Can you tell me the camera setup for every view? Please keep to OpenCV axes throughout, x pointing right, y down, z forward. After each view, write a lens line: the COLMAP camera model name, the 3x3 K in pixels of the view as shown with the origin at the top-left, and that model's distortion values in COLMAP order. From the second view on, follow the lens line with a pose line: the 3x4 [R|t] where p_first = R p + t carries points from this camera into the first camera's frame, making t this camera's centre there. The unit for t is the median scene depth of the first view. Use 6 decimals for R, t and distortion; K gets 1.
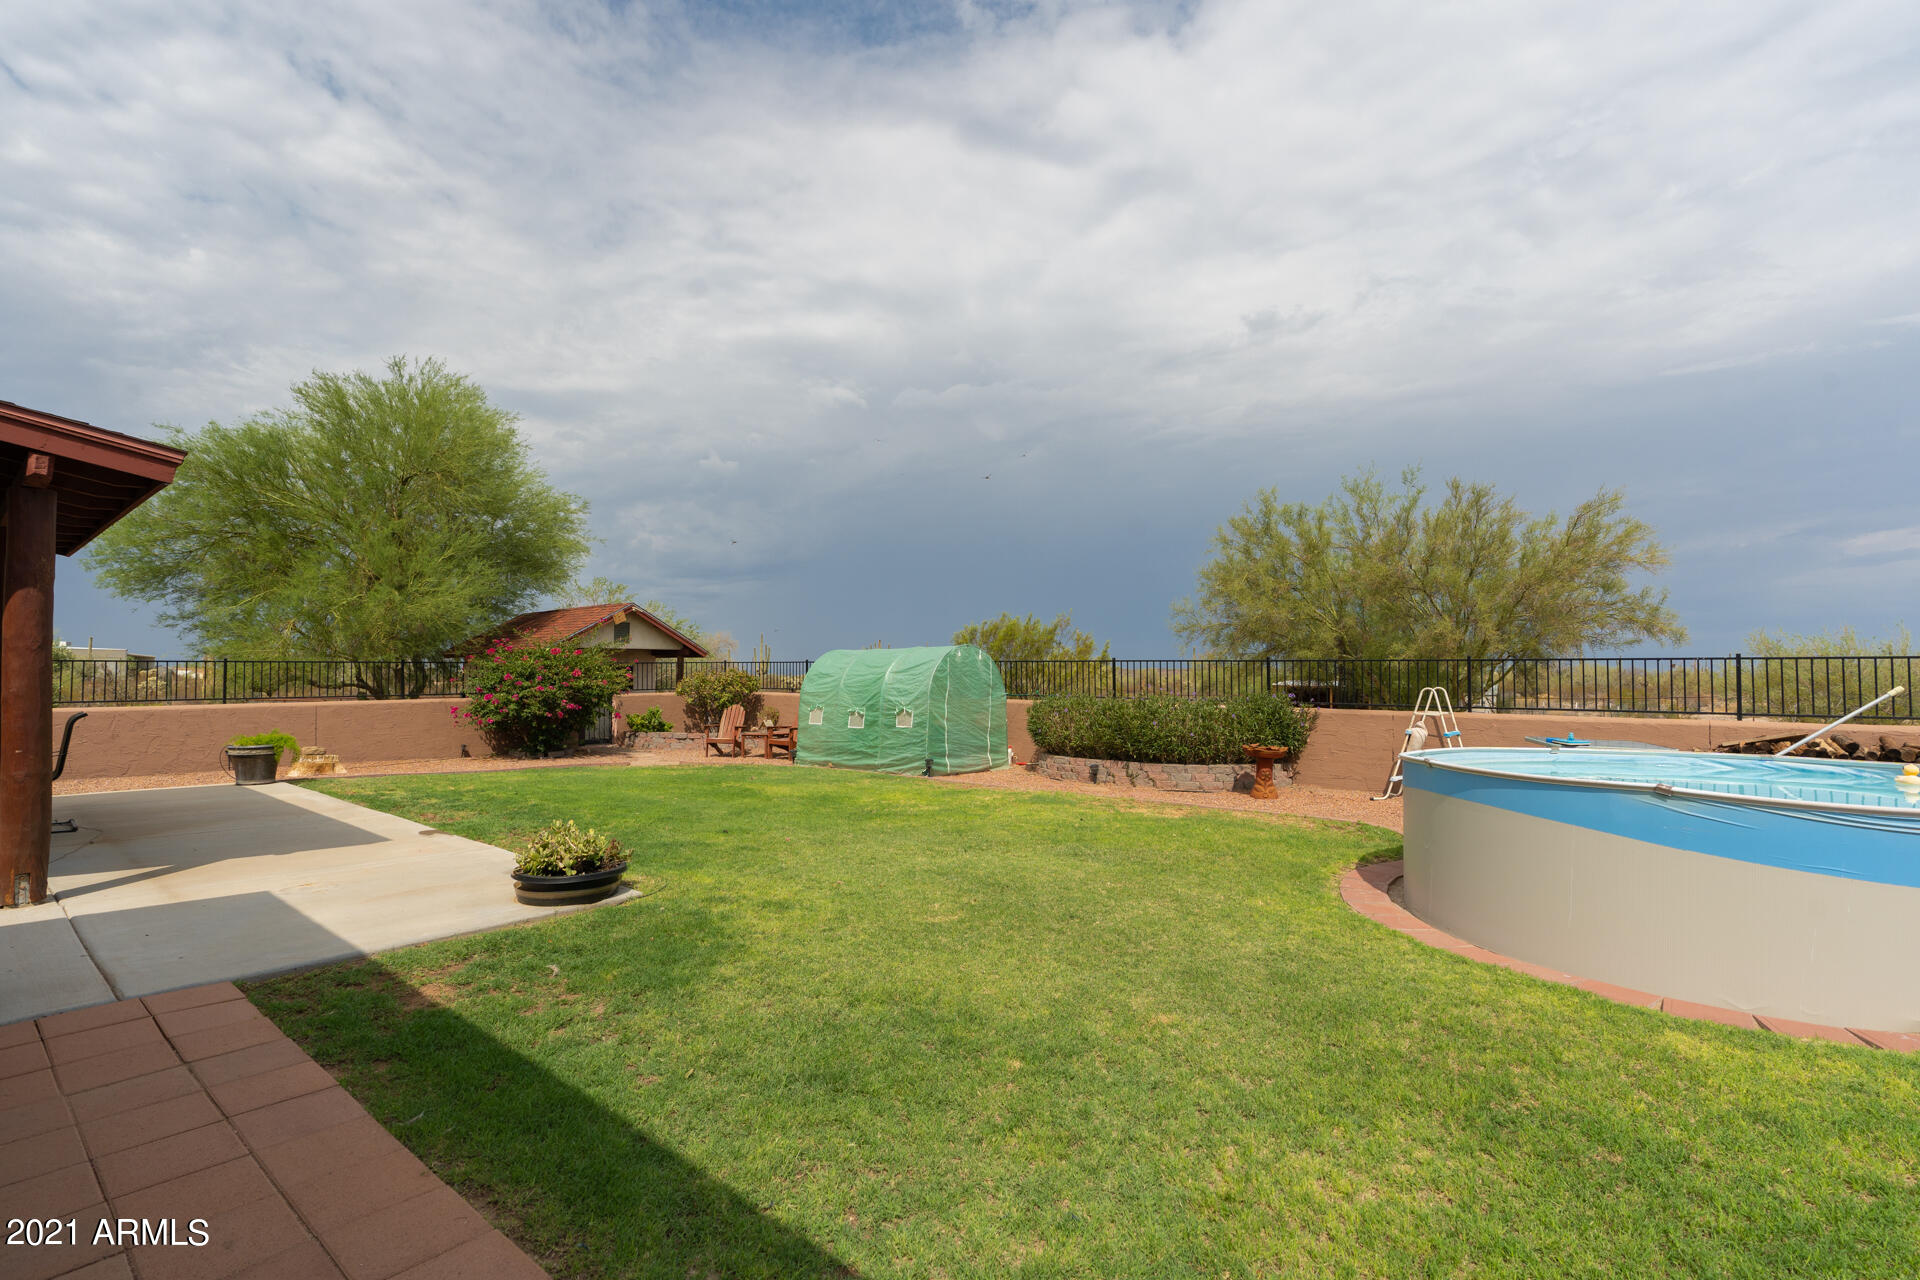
lens RADIAL K [[866.8, 0, 958.4], [0, 866.8, 648.3], [0, 0, 1]] dist [-0.010680, 0.004299]
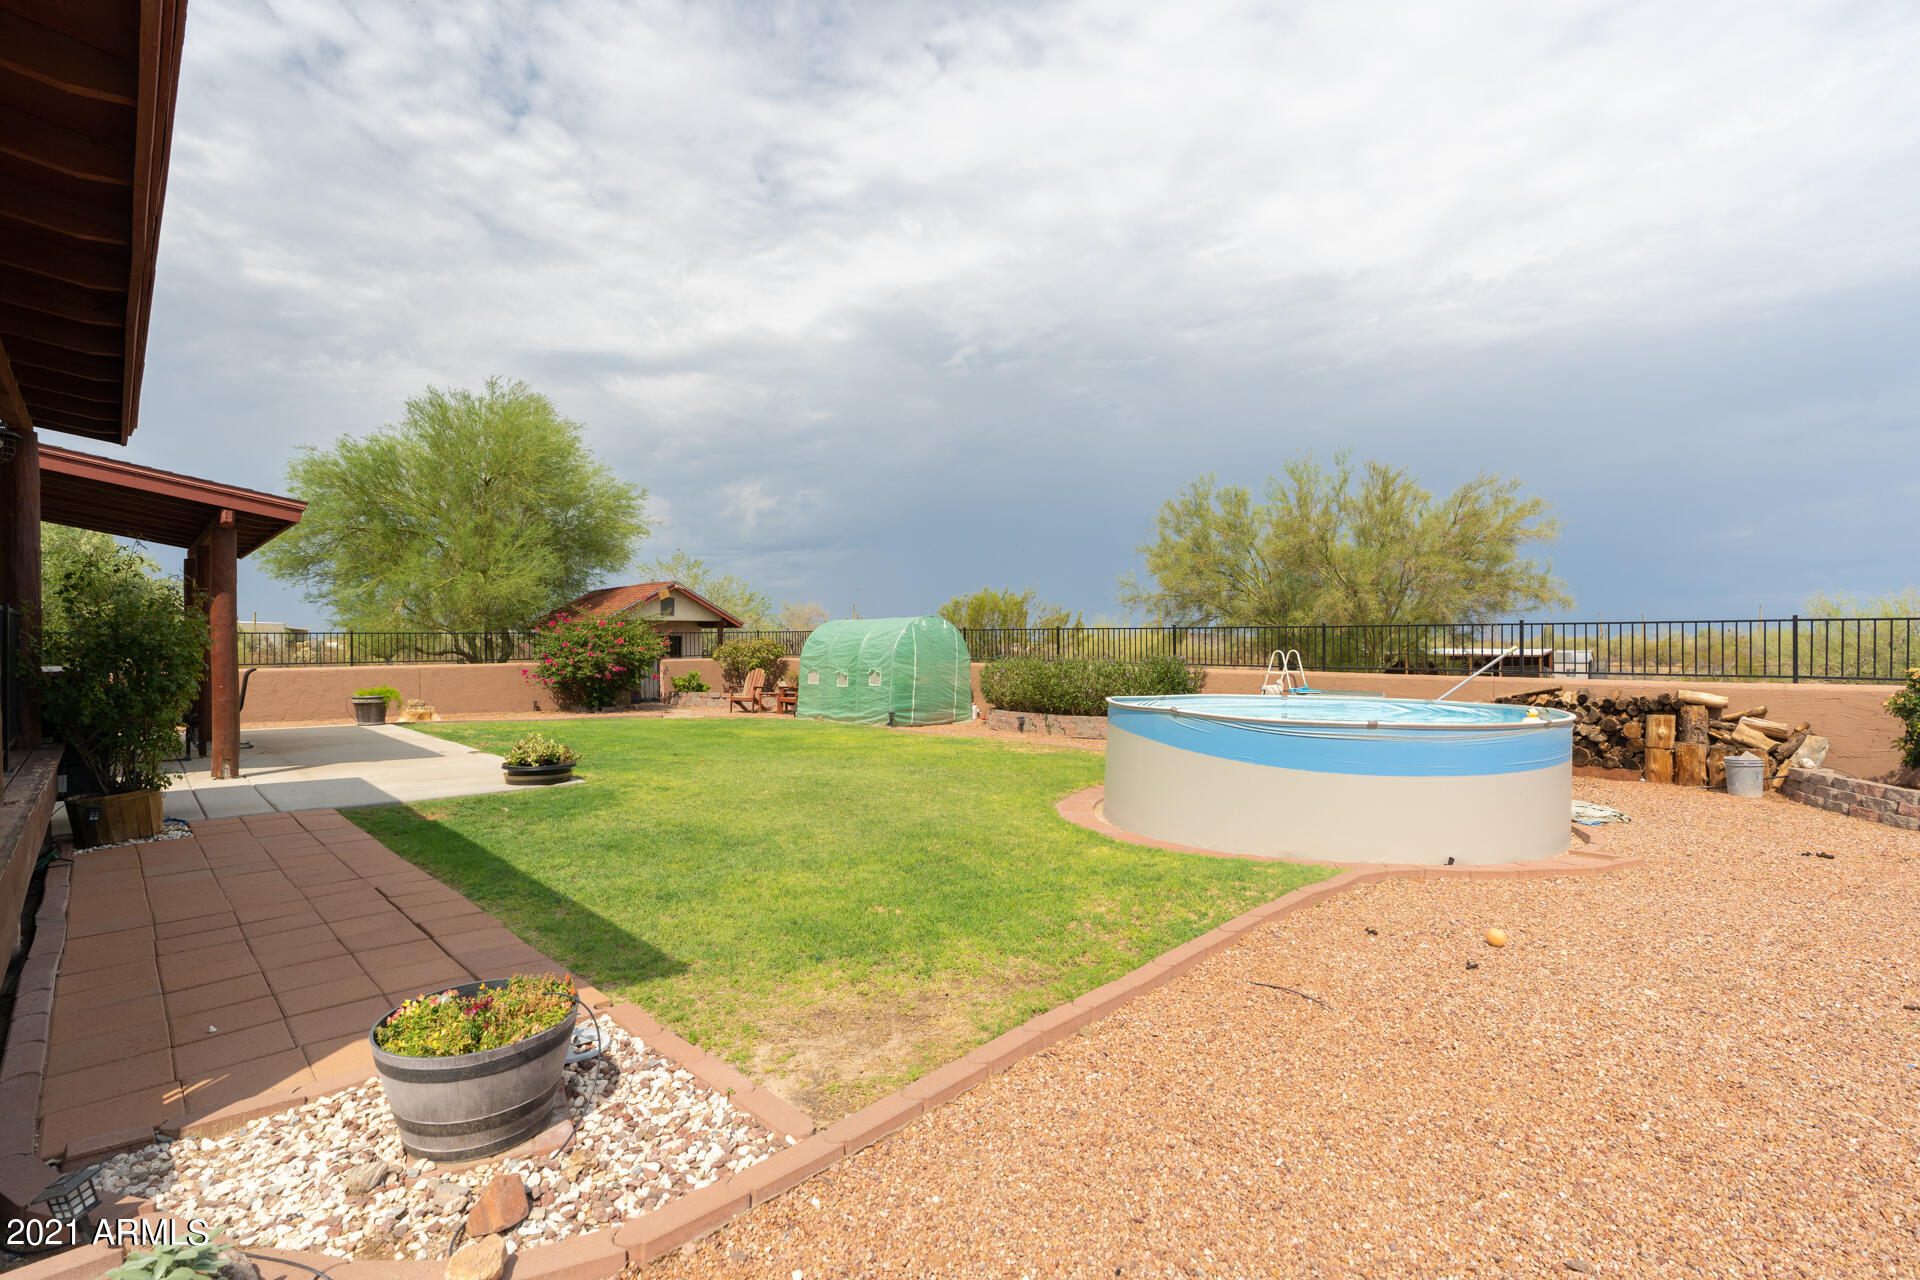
lens RADIAL K [[866.8, 0, 953.5], [0, 866.8, 643.4], [0, 0, 1]] dist [-0.010680, 0.004299]
pose [[0.994145, -0.003123, -0.108008, 0.157453], [0.006428, 0.999521, 0.030266, -0.002455], [0.107861, -0.030783, 0.993689, -0.158524]]
